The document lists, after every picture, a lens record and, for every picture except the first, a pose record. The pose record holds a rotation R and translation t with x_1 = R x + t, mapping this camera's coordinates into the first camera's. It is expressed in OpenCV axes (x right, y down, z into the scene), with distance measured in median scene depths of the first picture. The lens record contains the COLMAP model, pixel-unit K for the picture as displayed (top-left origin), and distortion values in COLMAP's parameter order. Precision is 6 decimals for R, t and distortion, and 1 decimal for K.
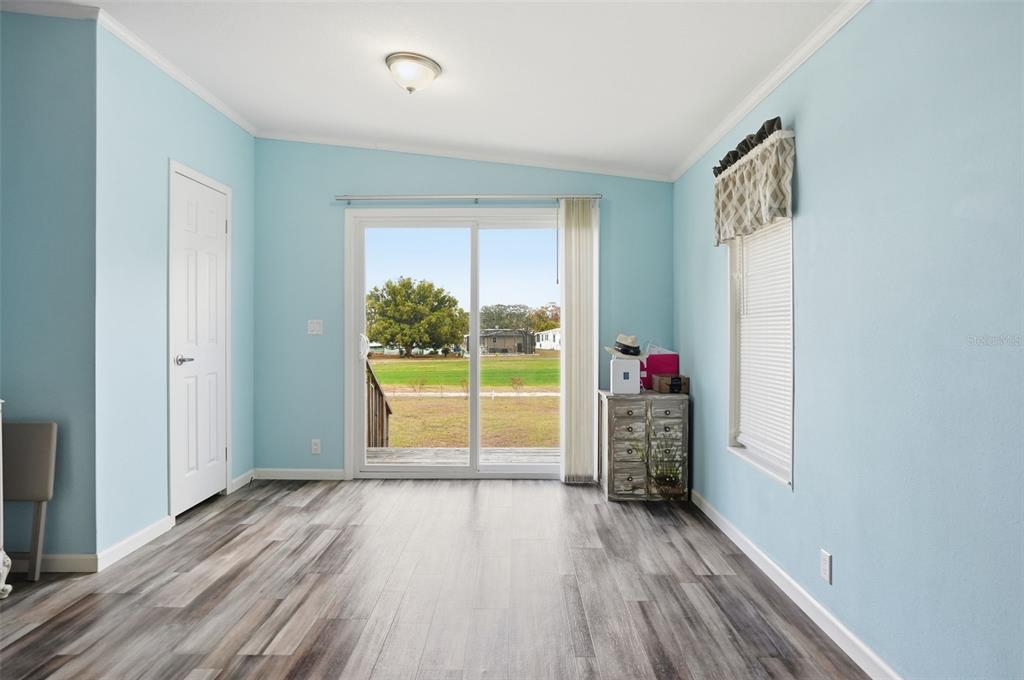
lens RADIAL K [[594.6, 0, 515.3], [0, 594.6, 332.4], [0, 0, 1]] dist [0.050880, 0.001132]
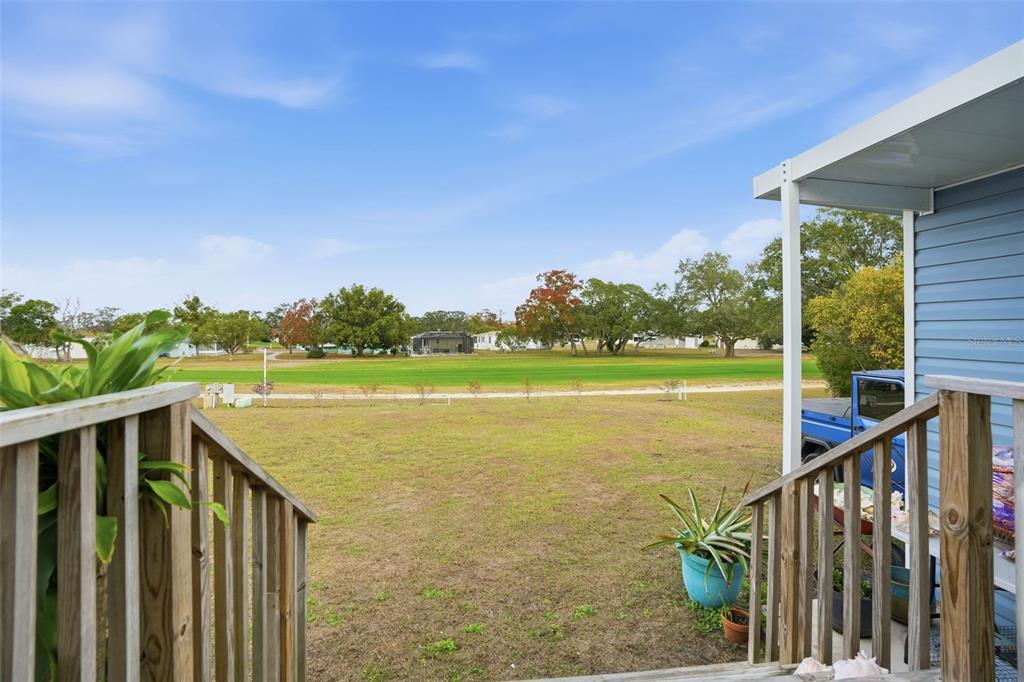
lens RADIAL K [[488.1, 0, 502.9], [0, 488.1, 330.4], [0, 0, 1]] dist [-0.001554, -0.000027]
pose [[0.994345, 0.003899, 0.106129, -0.038104], [-0.002921, 0.999952, -0.009367, 0.001213], [-0.106160, 0.009004, 0.994308, 0.220014]]
